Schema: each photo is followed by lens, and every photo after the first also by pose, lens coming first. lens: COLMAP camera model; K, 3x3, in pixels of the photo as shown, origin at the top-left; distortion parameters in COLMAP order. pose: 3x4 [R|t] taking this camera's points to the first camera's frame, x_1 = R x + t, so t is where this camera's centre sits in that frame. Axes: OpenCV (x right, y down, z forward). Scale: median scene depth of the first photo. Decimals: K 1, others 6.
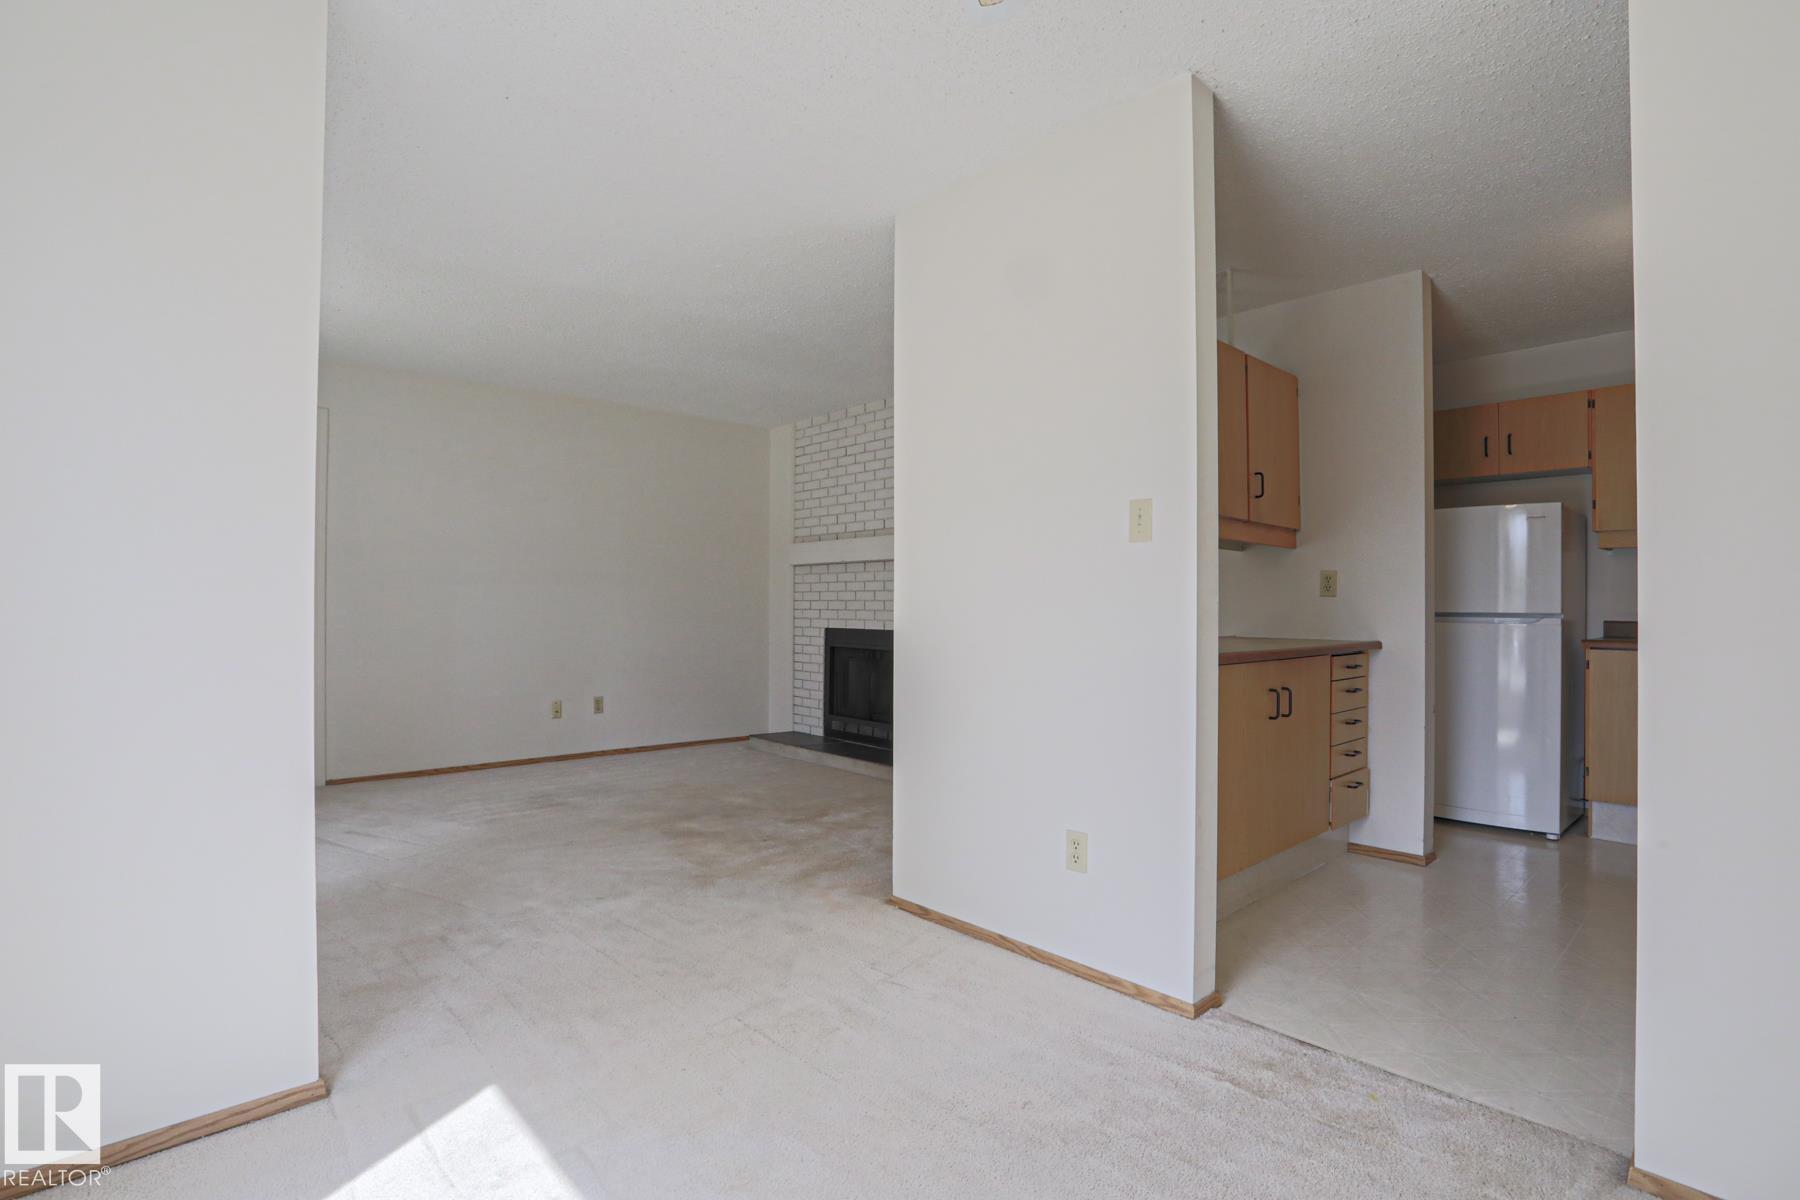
lens RADIAL K [[900.4, 0, 891.1], [0, 900.4, 594.7], [0, 0, 1]] dist [-0.069225, 0.040115]
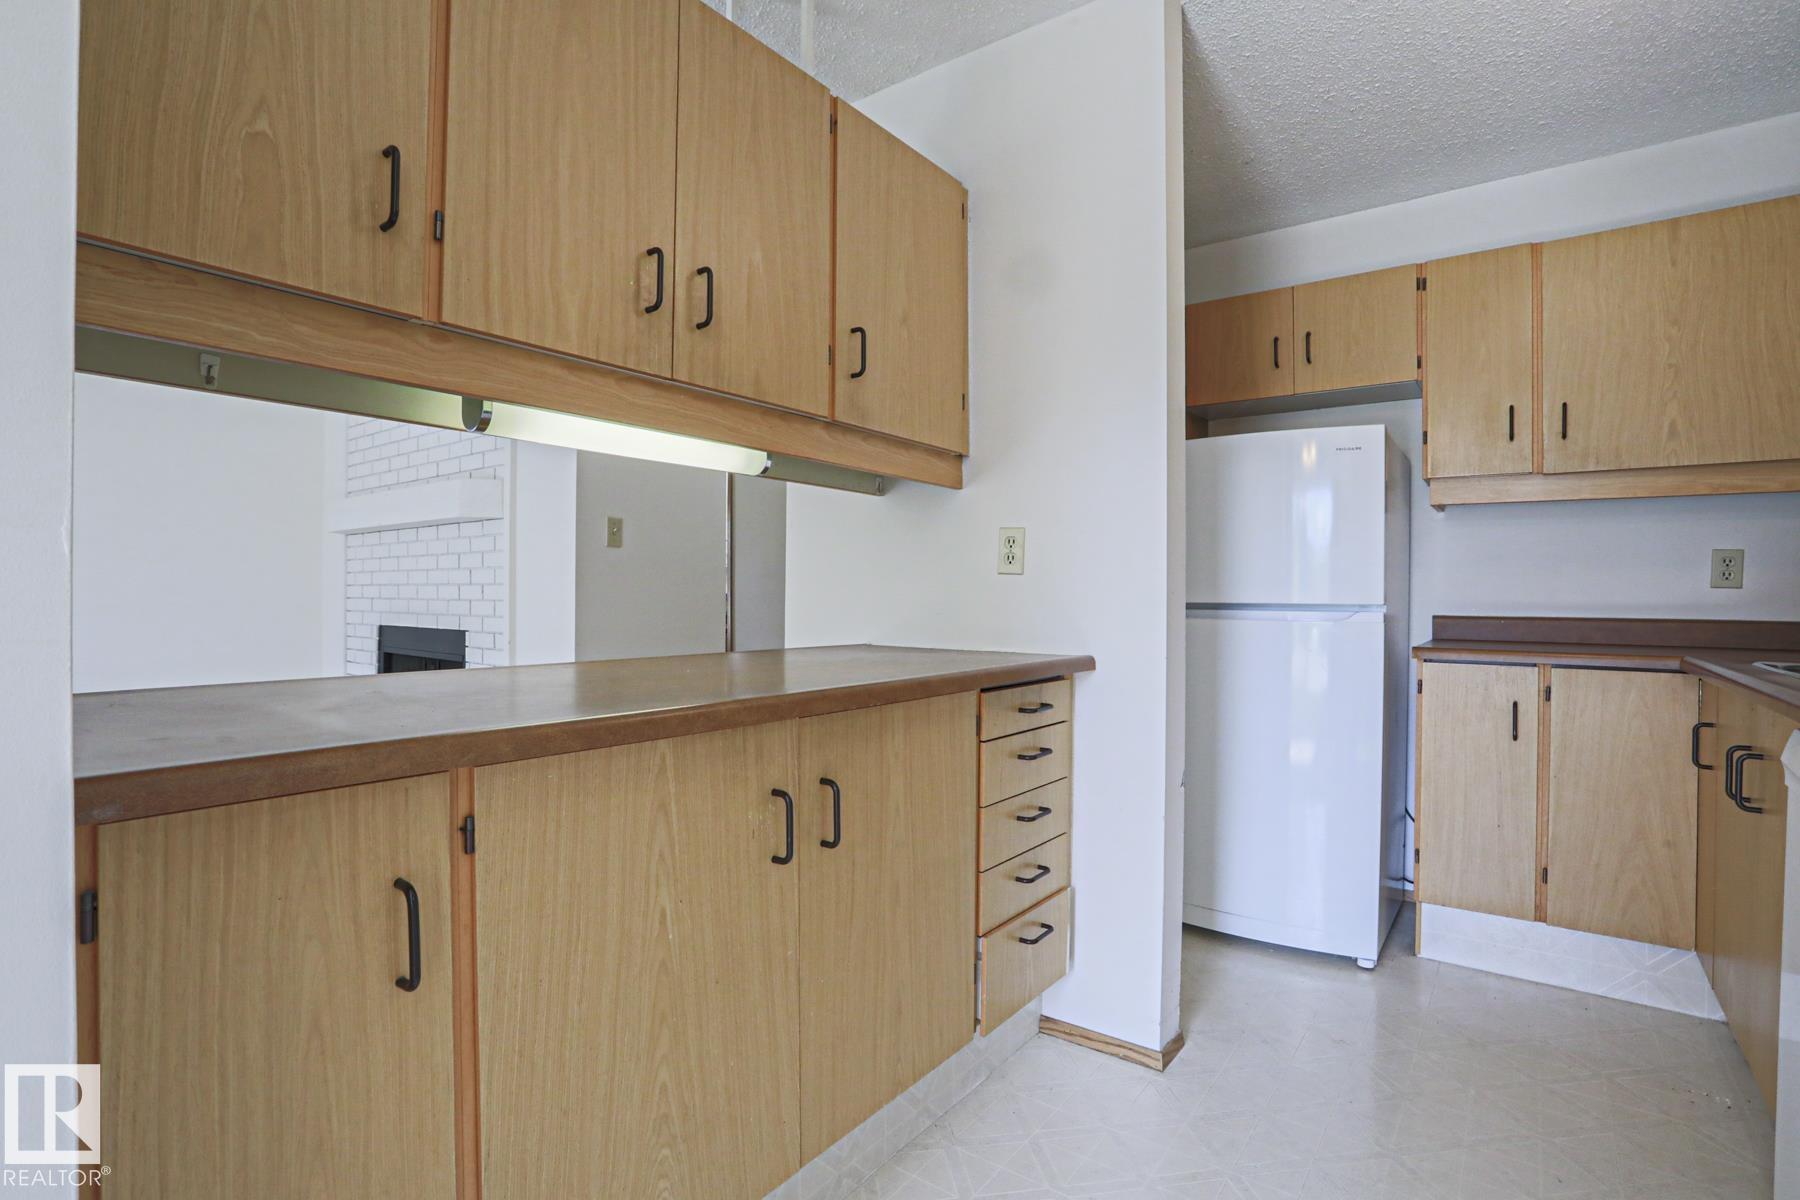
lens RADIAL K [[900.4, 0, 891.1], [0, 900.4, 594.7], [0, 0, 1]] dist [-0.069225, 0.040115]
pose [[0.983540, 0.000863, 0.180690, 0.277575], [-0.002975, 0.999930, 0.011417, 0.007667], [-0.180668, -0.011767, 0.983474, 0.402277]]
